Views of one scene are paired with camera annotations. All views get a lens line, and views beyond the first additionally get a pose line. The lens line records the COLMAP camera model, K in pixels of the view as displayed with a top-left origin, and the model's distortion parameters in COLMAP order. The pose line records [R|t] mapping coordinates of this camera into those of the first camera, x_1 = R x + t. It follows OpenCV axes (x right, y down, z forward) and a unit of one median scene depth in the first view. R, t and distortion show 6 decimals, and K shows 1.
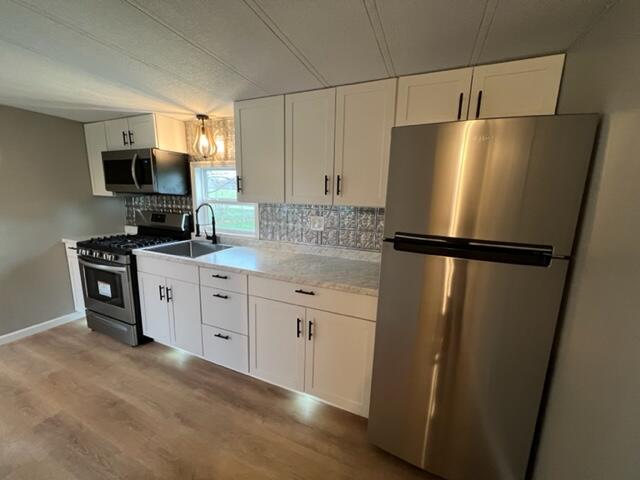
lens RADIAL K [[256.0, 0, 320.0], [0, 256.0, 240.0], [0, 0, 1]] dist [-0.001467, -0.000210]
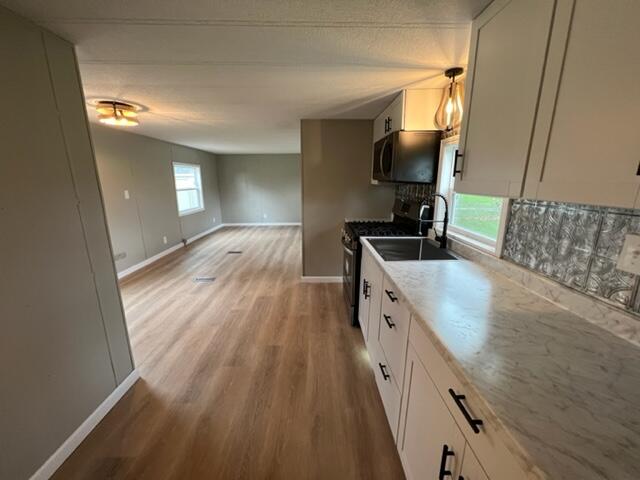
lens RADIAL K [[256.0, 0, 320.0], [0, 256.0, 240.0], [0, 0, 1]] dist [-0.001467, -0.000210]
pose [[0.407808, 0.189039, -0.893284, 0.118477], [-0.151363, 0.978793, 0.138033, -0.064648], [0.900434, 0.078919, 0.427773, 0.398941]]
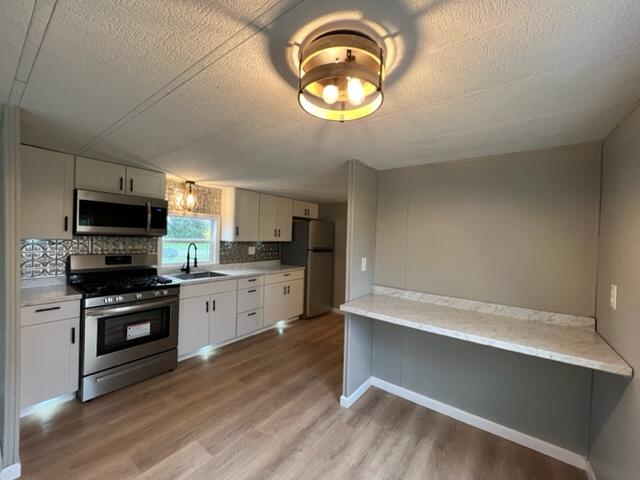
lens RADIAL K [[256.0, 0, 320.0], [0, 256.0, 240.0], [0, 0, 1]] dist [-0.001467, -0.000210]
pose [[0.231253, -0.028049, 0.972489, -1.699922], [0.145859, 0.989286, -0.006151, -0.053129], [-0.961898, 0.143269, 0.232866, 0.025166]]
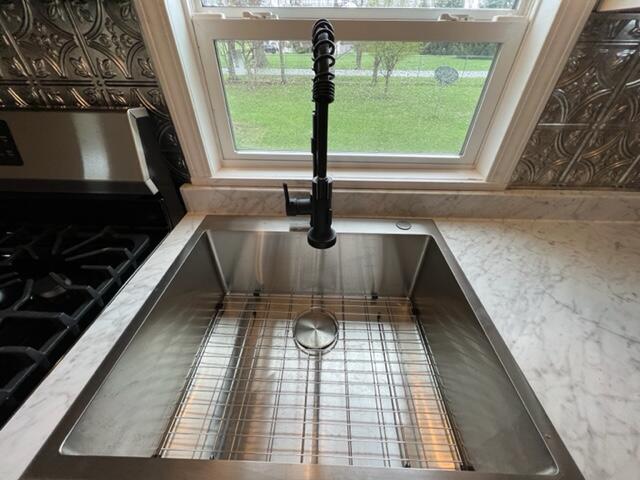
lens RADIAL K [[252.6, 0, 320.0], [0, 252.6, 240.0], [0, 0, 1]] dist [-0.001119, -0.000076]
pose [[0.929424, -0.245142, 0.275820, -0.546826], [0.085002, 0.869576, 0.486429, -0.111734], [-0.359091, -0.428653, 0.829042, 0.865542]]
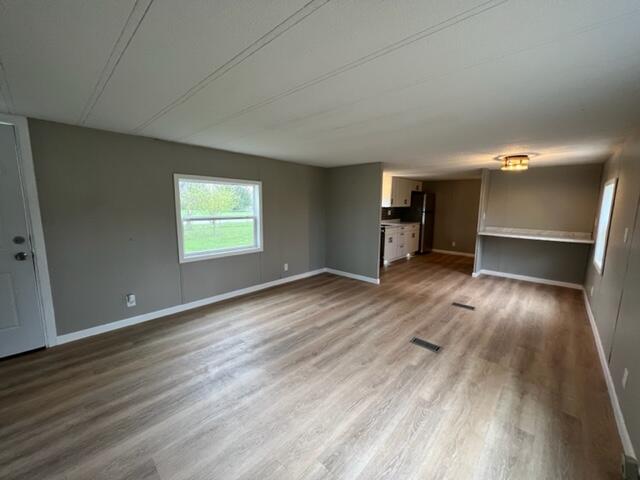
lens RADIAL K [[252.6, 0, 320.0], [0, 252.6, 240.0], [0, 0, 1]] dist [-0.001119, -0.000076]
pose [[0.338344, -0.154428, 0.928265, -3.209873], [0.157135, 0.981864, 0.106071, -0.195327], [-0.927810, 0.109975, 0.356474, 0.671897]]
